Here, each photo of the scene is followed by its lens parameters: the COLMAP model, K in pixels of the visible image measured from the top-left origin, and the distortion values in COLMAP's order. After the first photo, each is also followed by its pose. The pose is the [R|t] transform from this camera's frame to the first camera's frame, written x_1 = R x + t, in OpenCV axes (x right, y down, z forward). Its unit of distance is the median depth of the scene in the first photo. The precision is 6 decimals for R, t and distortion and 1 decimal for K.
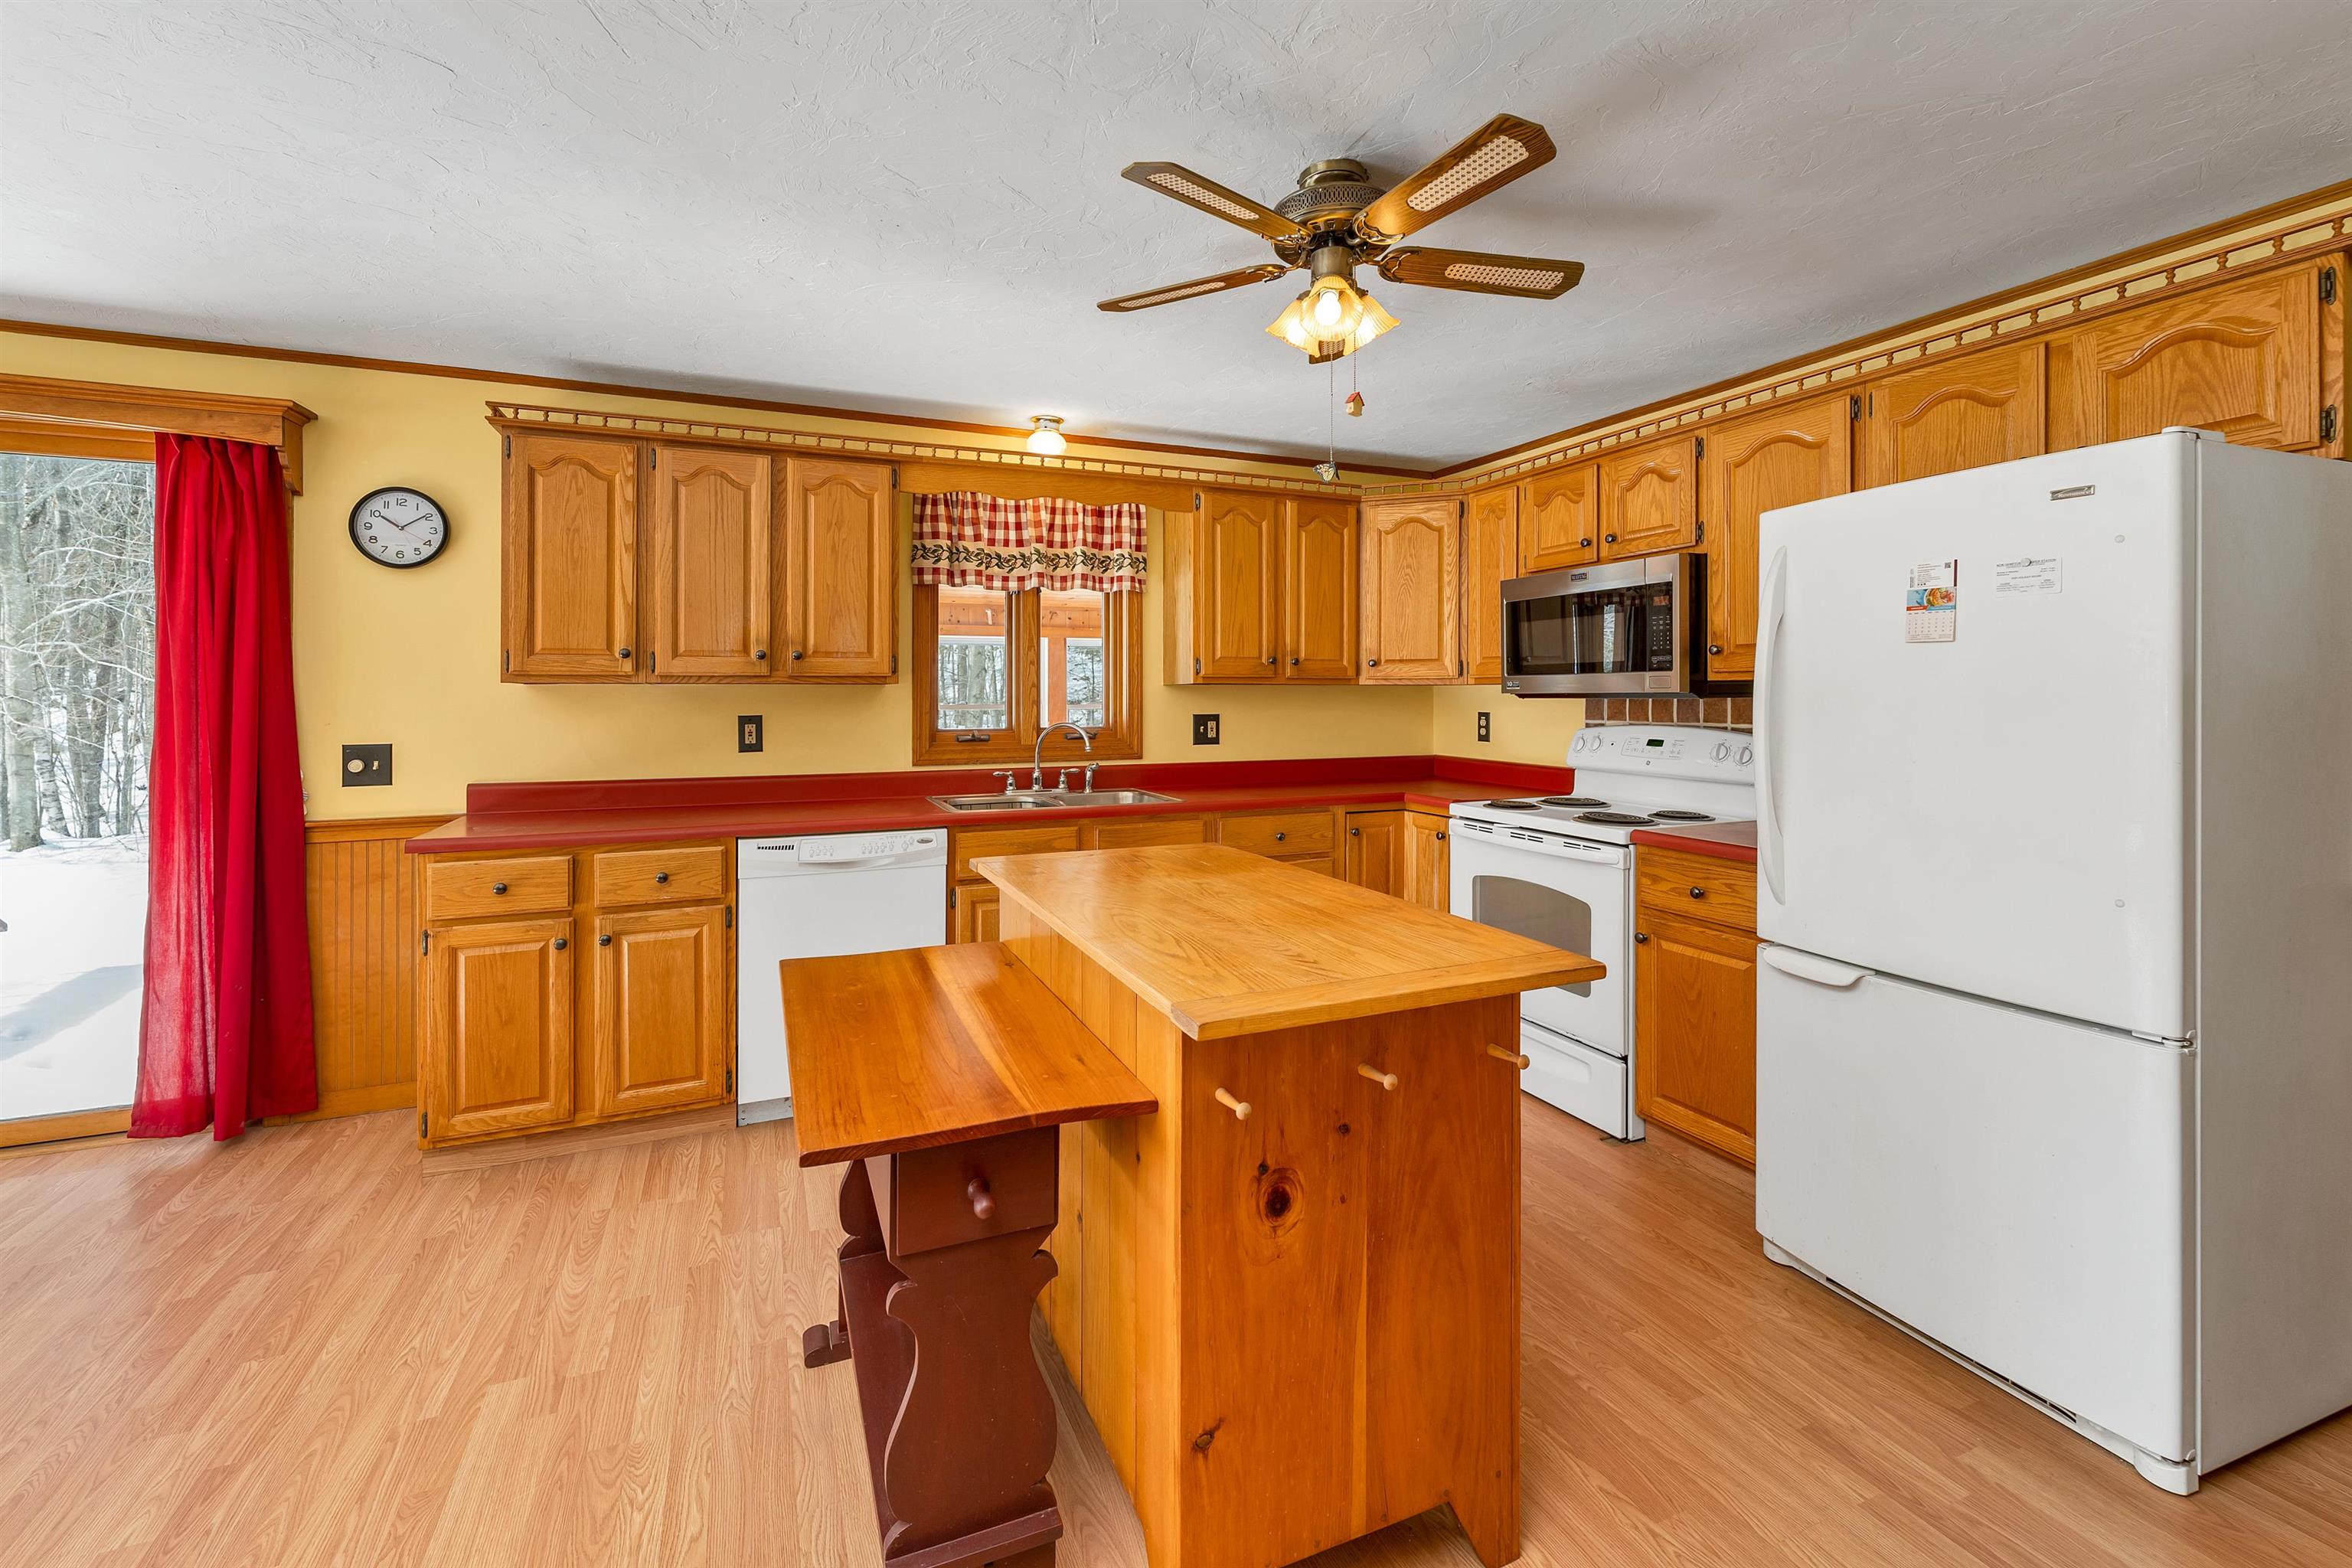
lens RADIAL K [[980.7, 0, 1186.1], [0, 980.7, 698.2], [0, 0, 1]] dist [0.000245, -0.000625]
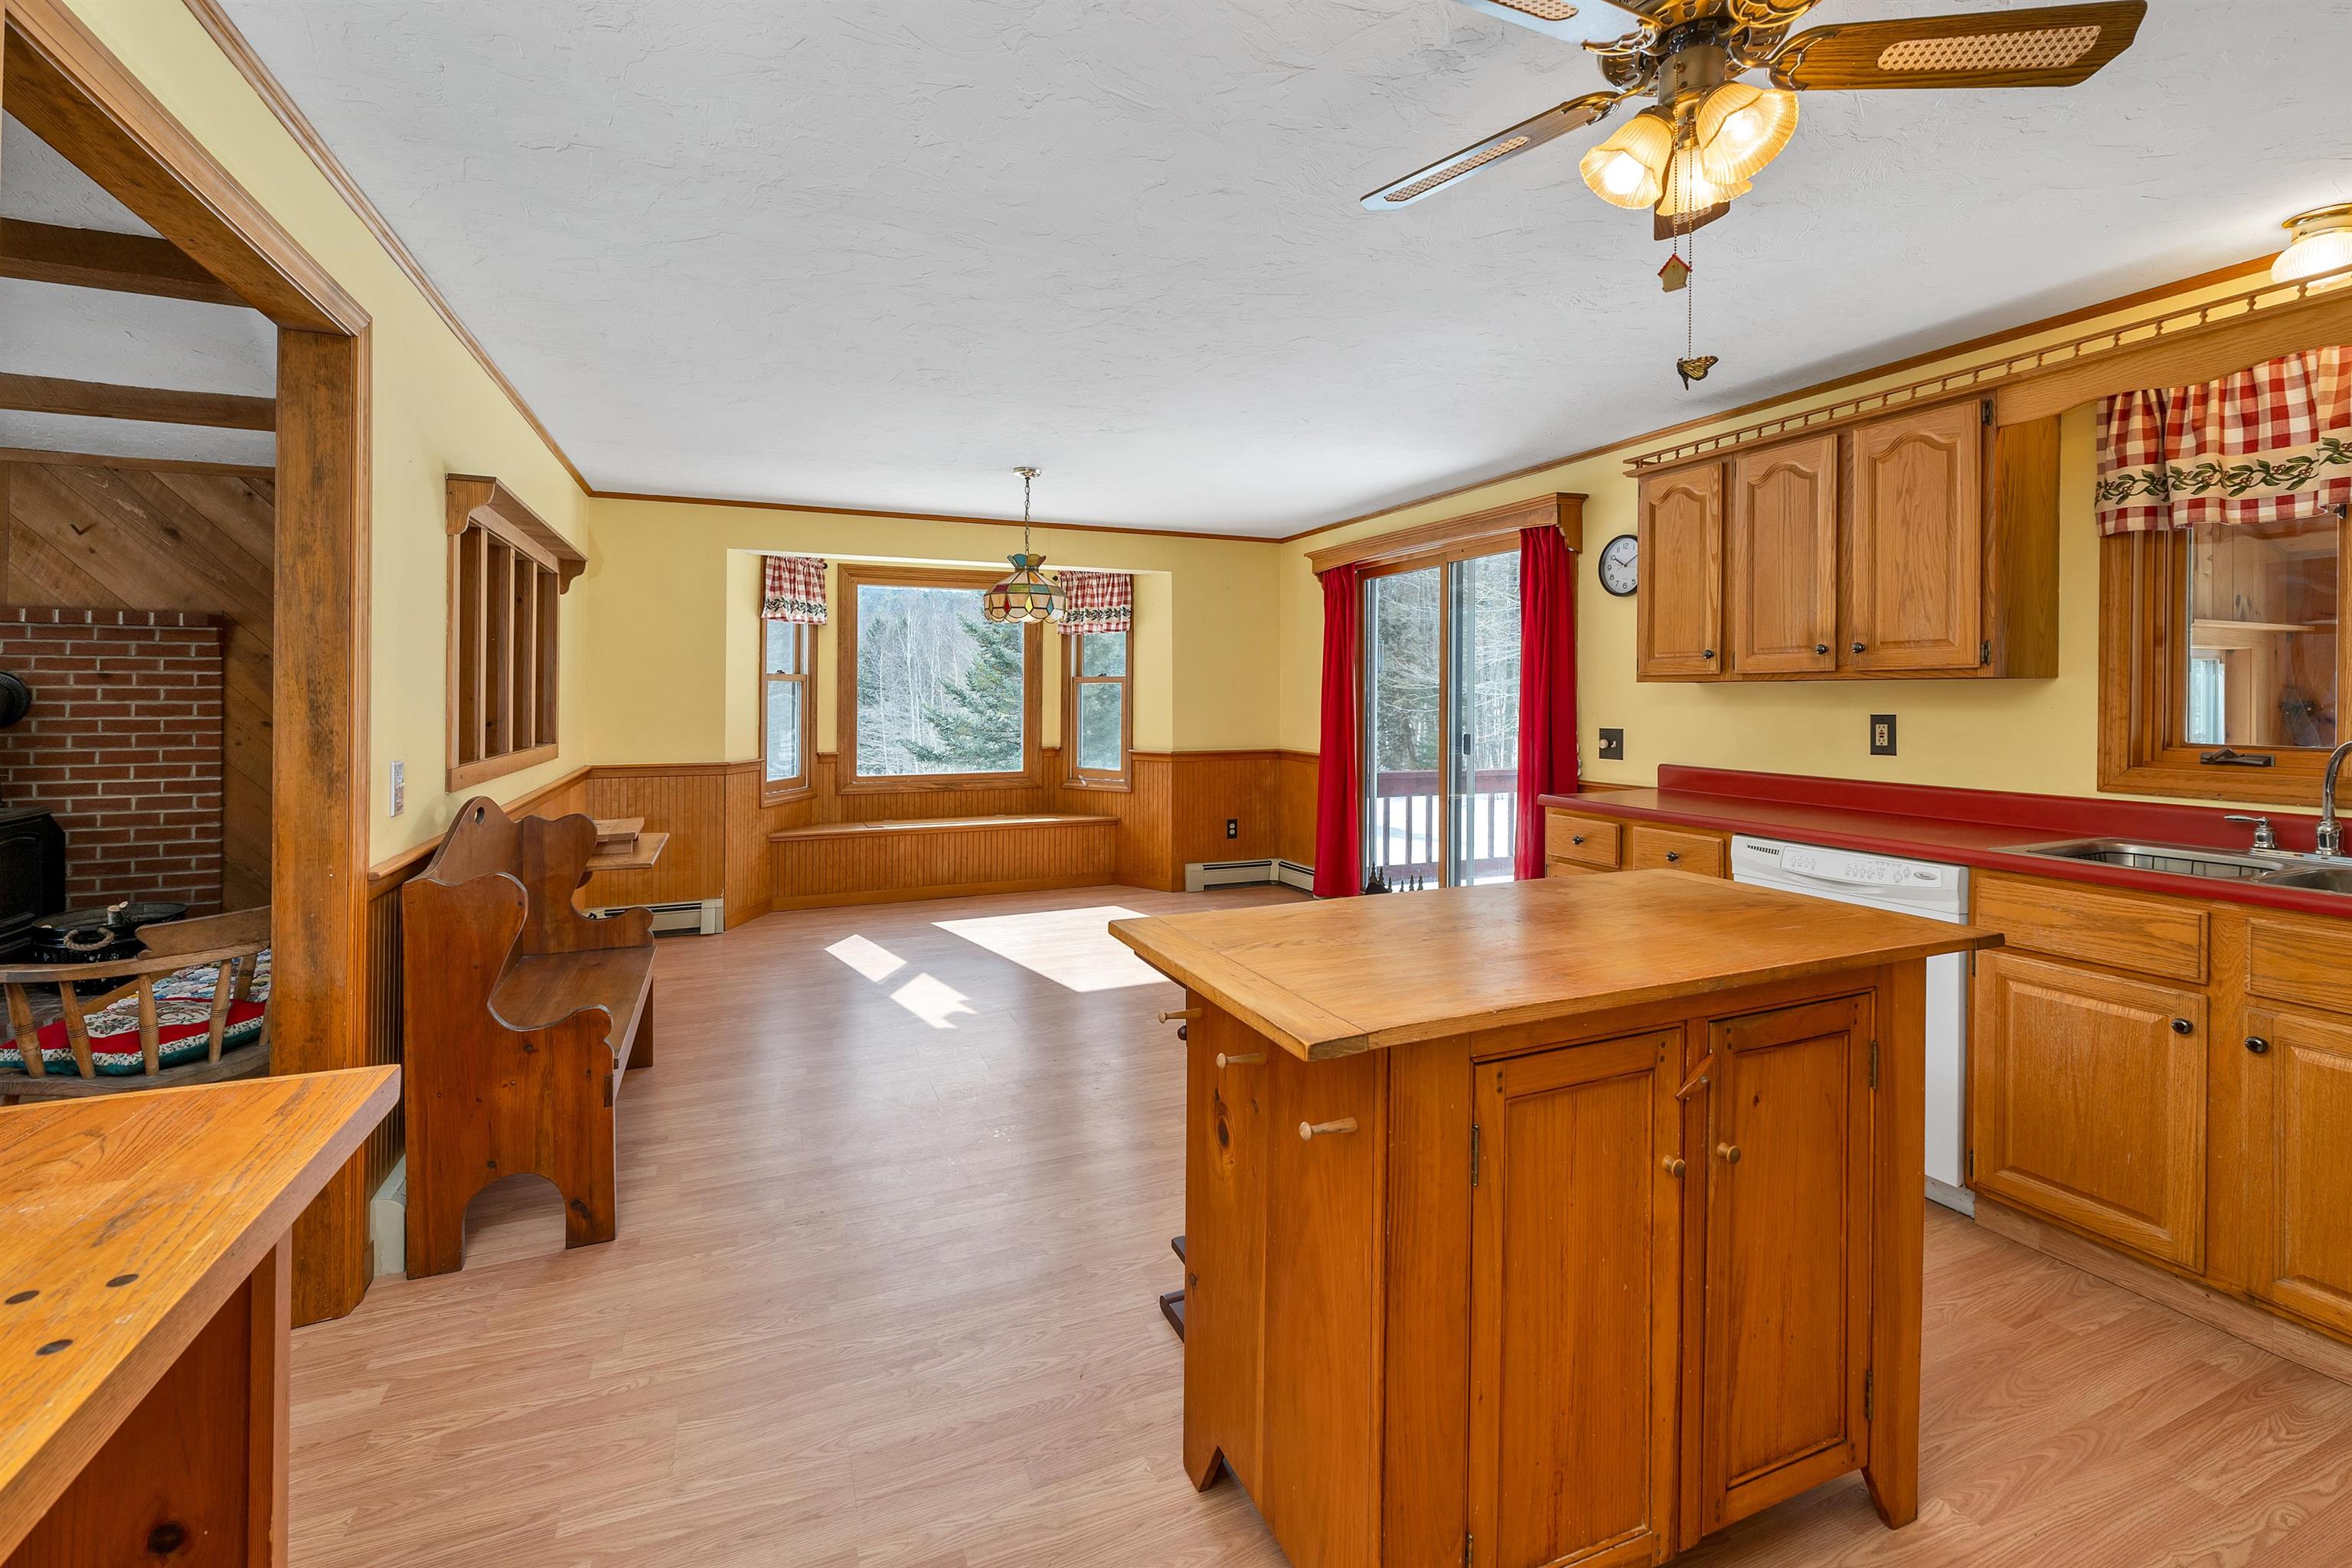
lens RADIAL K [[980.7, 0, 1176.1], [0, 980.7, 688.8], [0, 0, 1]] dist [0.000245, -0.000625]
pose [[0.004516, -0.003792, -0.999983, 0.489527], [-0.002185, 0.999990, -0.003802, -0.001481], [0.999987, 0.002202, 0.004508, 0.367848]]
